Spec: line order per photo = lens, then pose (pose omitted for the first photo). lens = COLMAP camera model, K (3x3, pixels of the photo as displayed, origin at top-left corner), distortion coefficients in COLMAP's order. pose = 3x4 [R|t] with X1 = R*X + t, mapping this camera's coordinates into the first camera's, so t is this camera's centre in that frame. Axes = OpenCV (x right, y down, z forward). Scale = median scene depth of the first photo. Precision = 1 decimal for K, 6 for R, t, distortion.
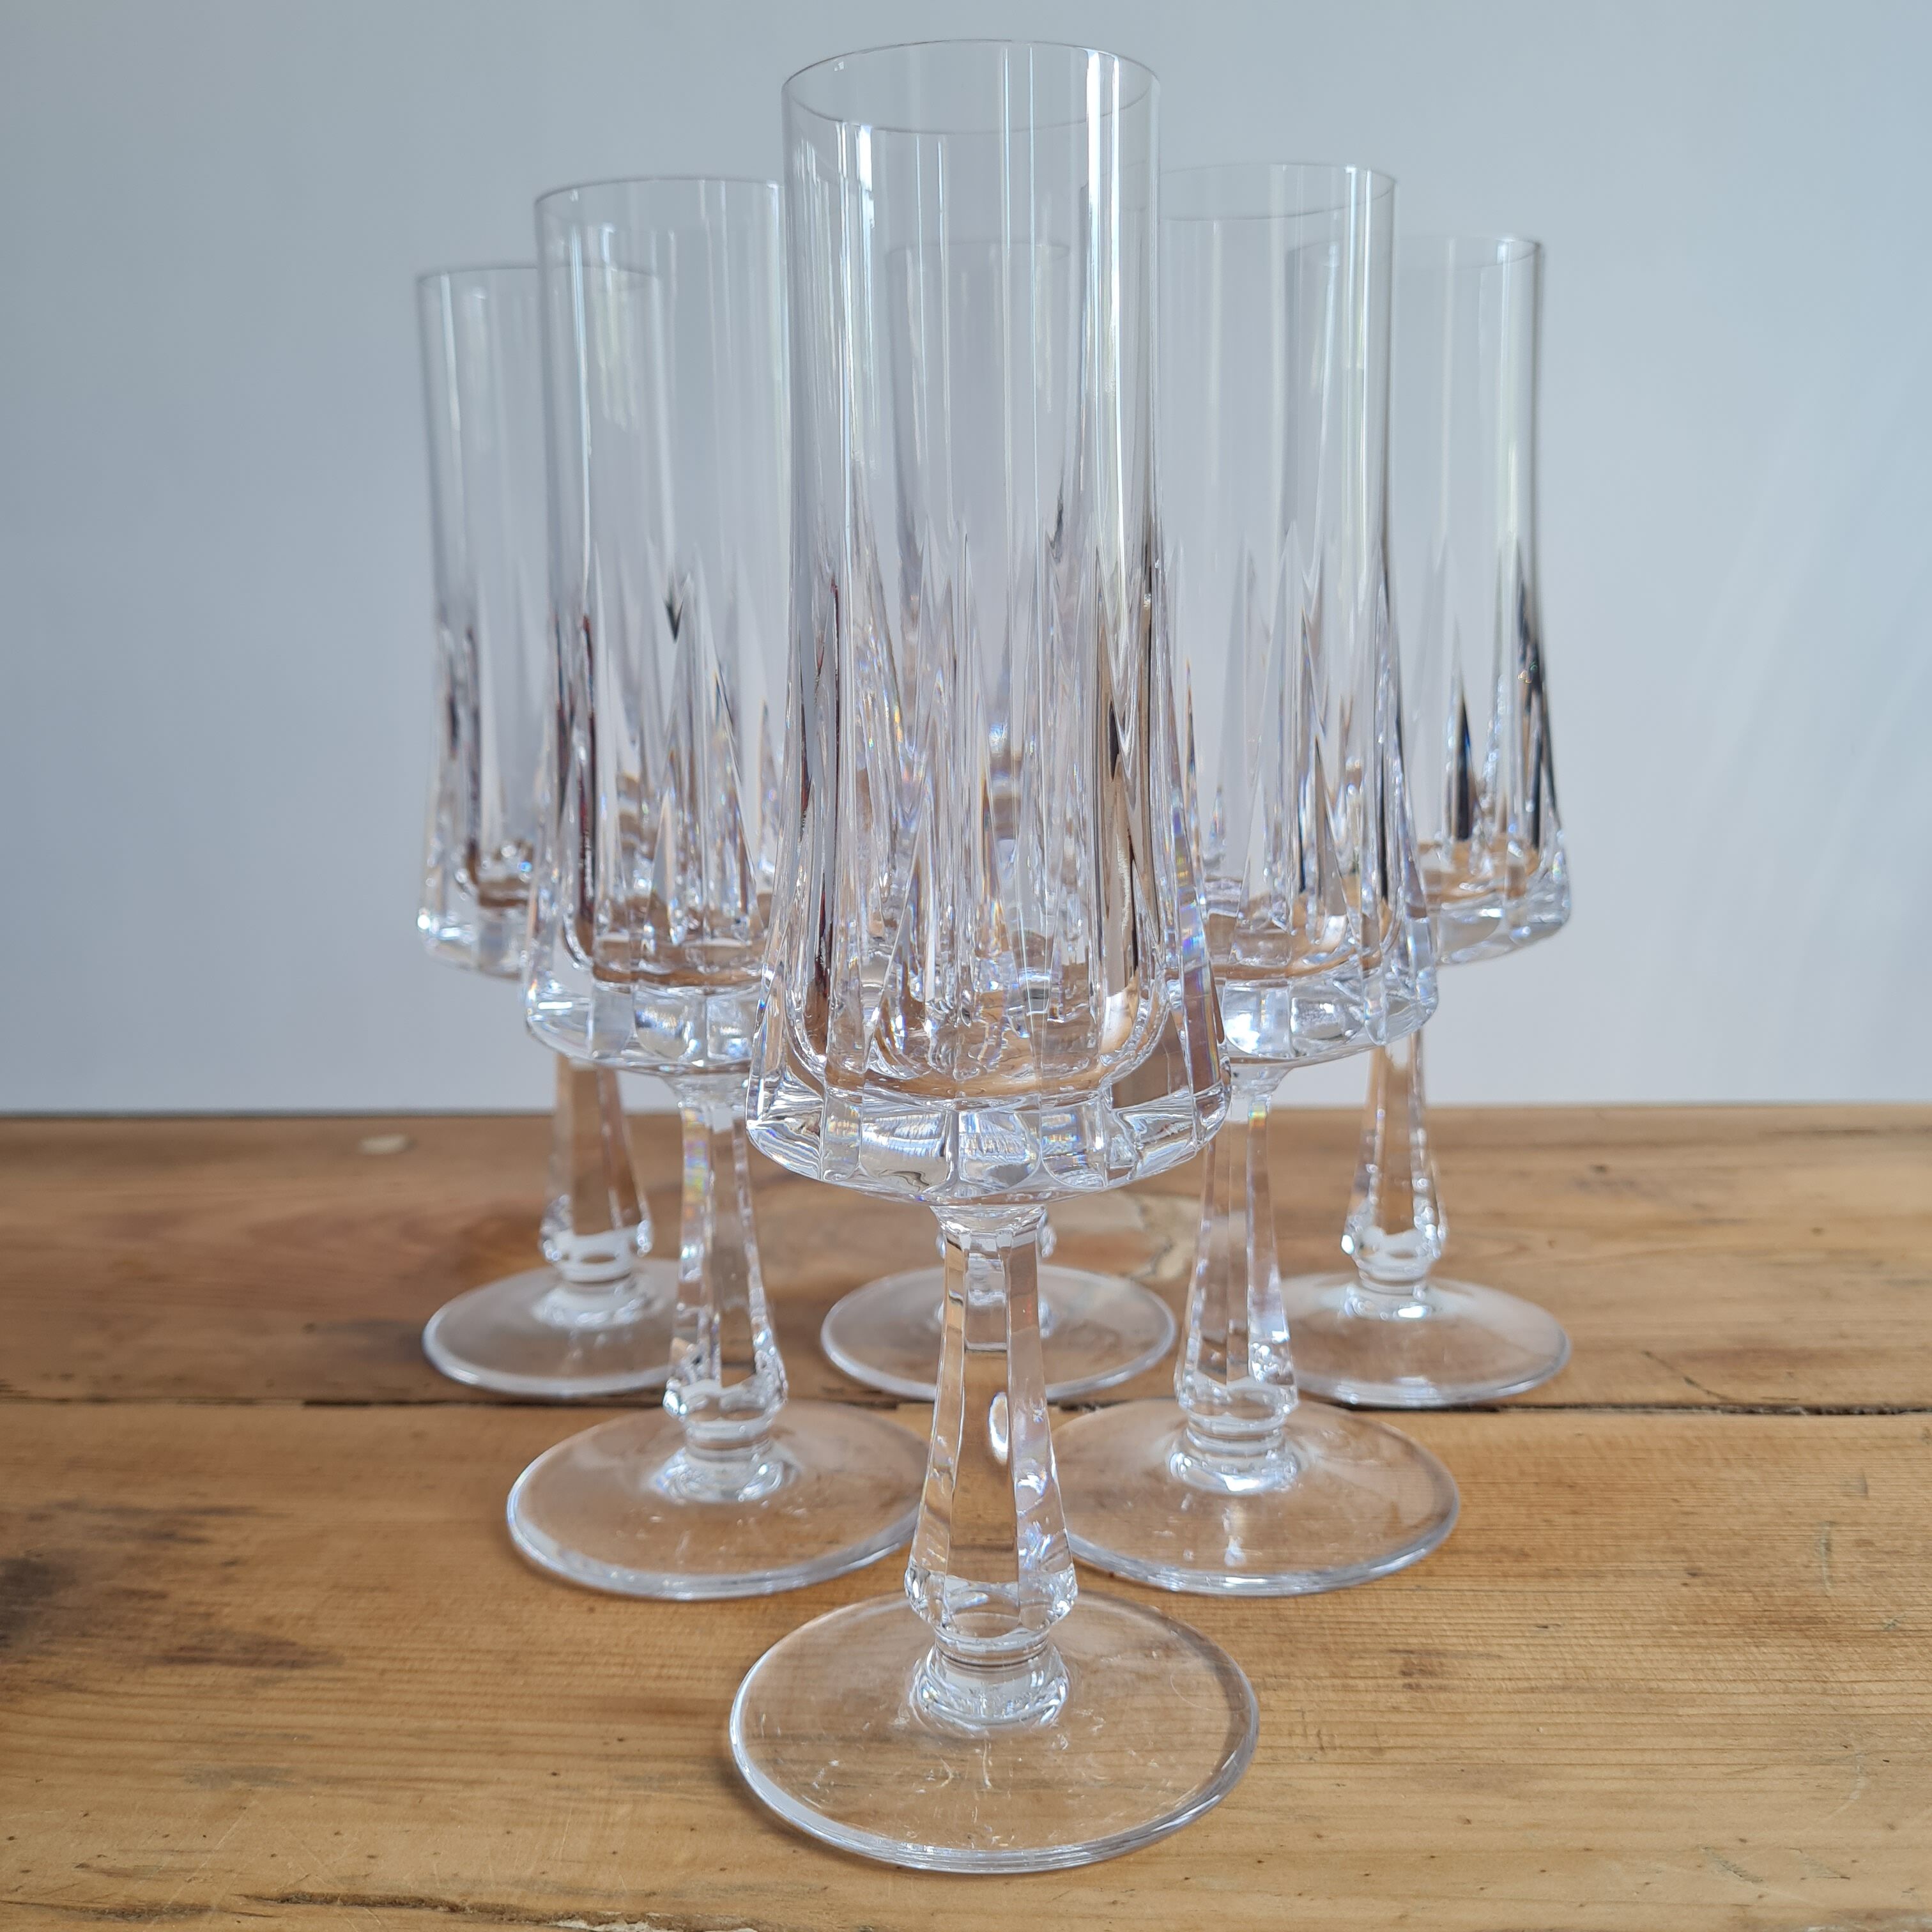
lens RADIAL K [[2030.3, 0, 966.0], [0, 2030.3, 966.0], [0, 0, 1]] dist [0.012120, -0.020265]
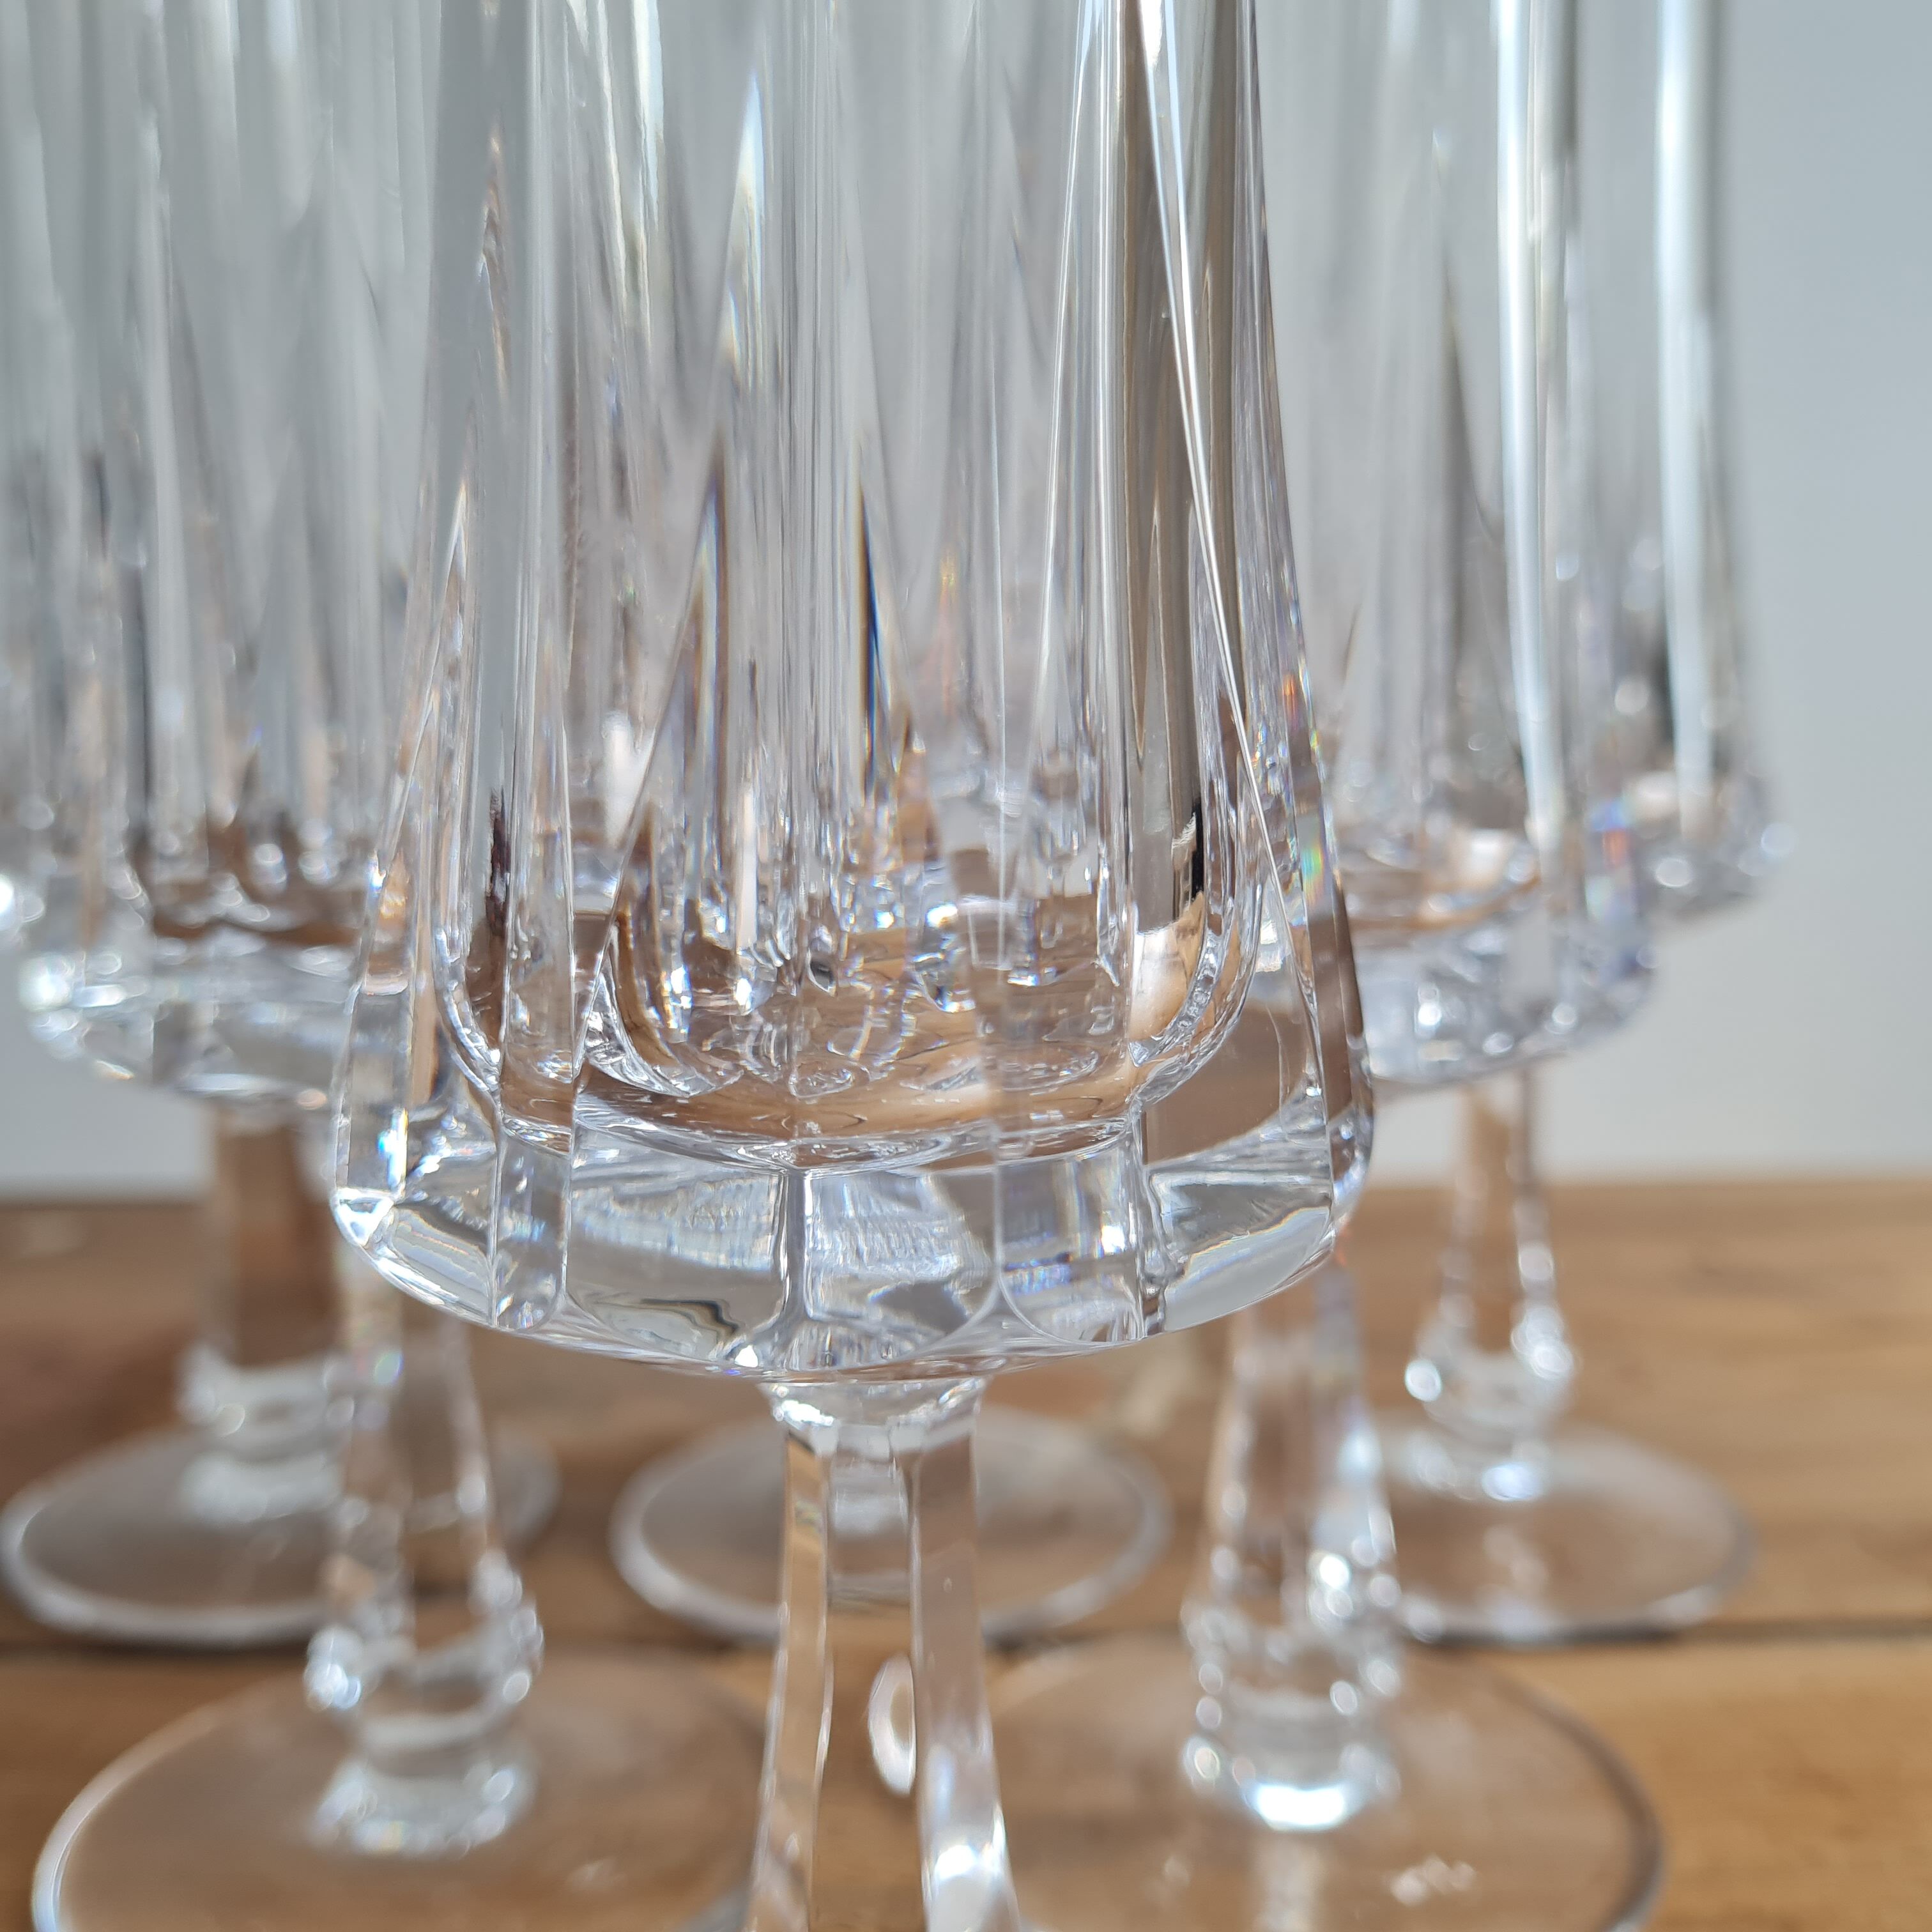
lens RADIAL K [[2092.7, 0, 966.0], [0, 2092.7, 966.0], [0, 0, 1]] dist [-0.027164, -0.001054]
pose [[0.998638, -0.001263, 0.052164, 0.006593], [0.003113, 0.999368, -0.035404, 0.035995], [-0.052086, 0.035518, 0.998011, 0.450109]]
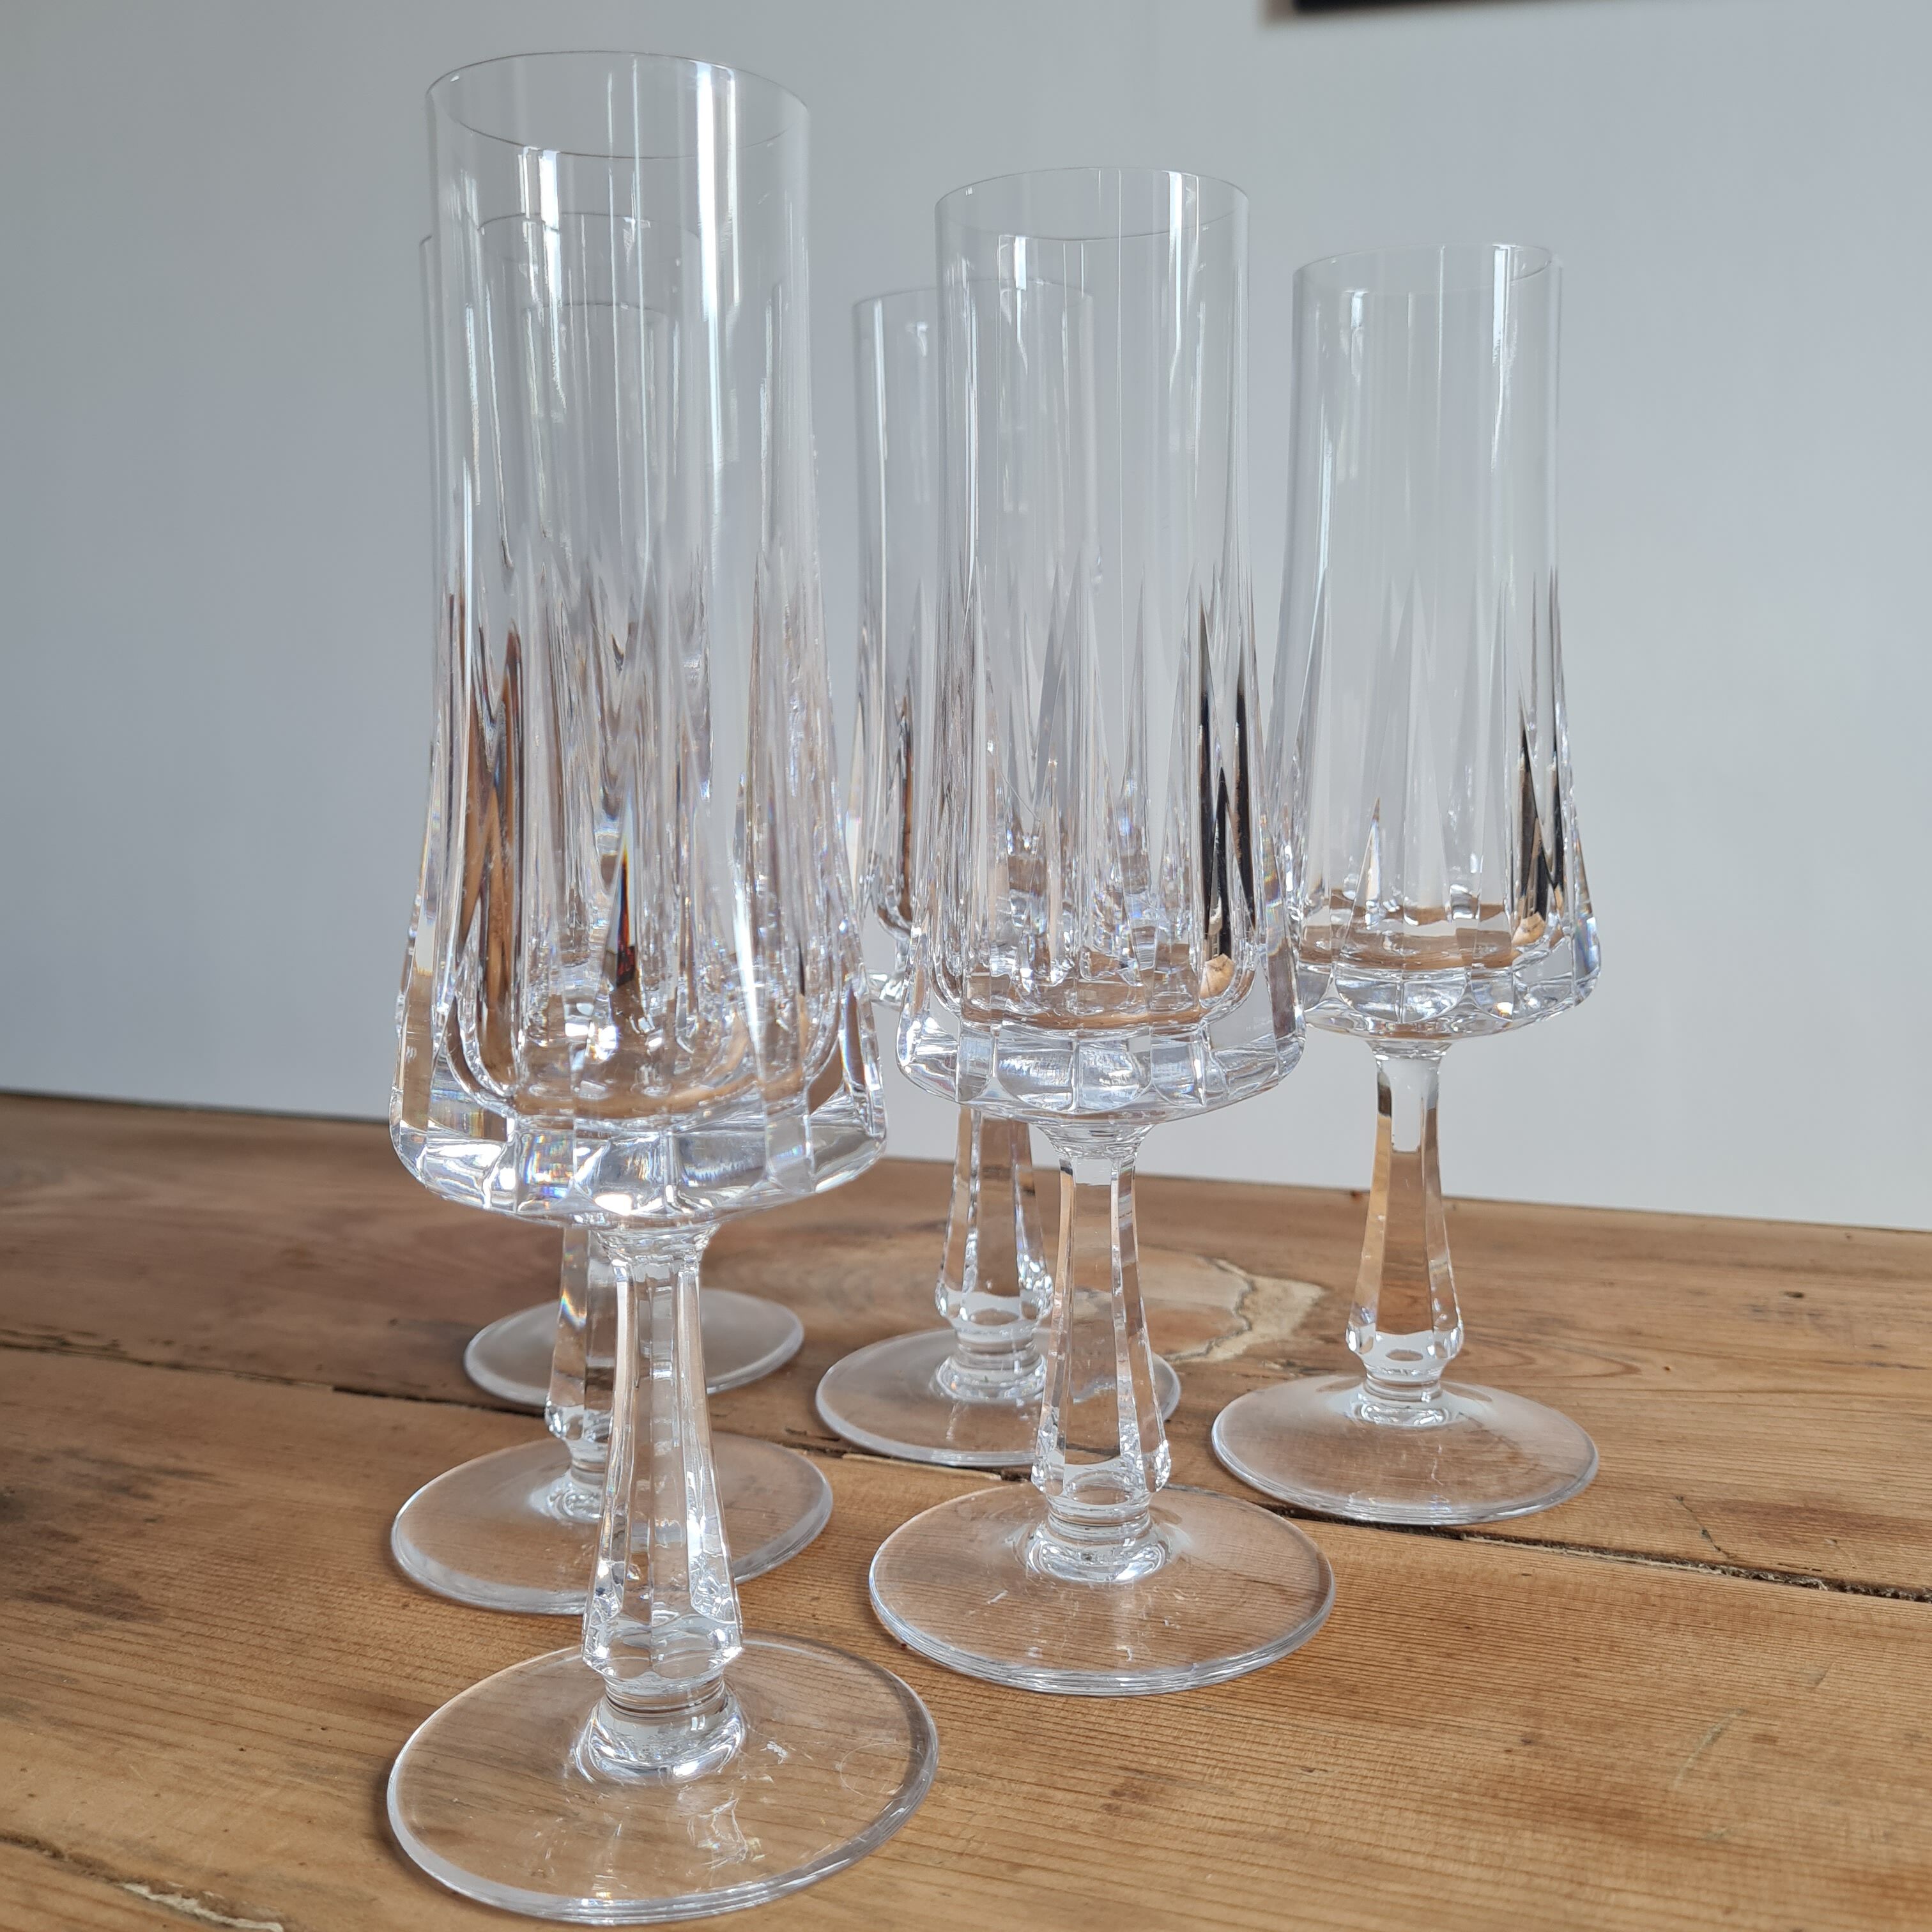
lens RADIAL K [[2009.2, 0, 972.2], [0, 2009.2, 969.7], [0, 0, 1]] dist [0.019302, -0.021055]
pose [[0.956107, 0.047324, -0.289172, 0.392755], [-0.058004, 0.997910, -0.028470, 0.007758], [0.287220, 0.043994, 0.956854, 0.096862]]
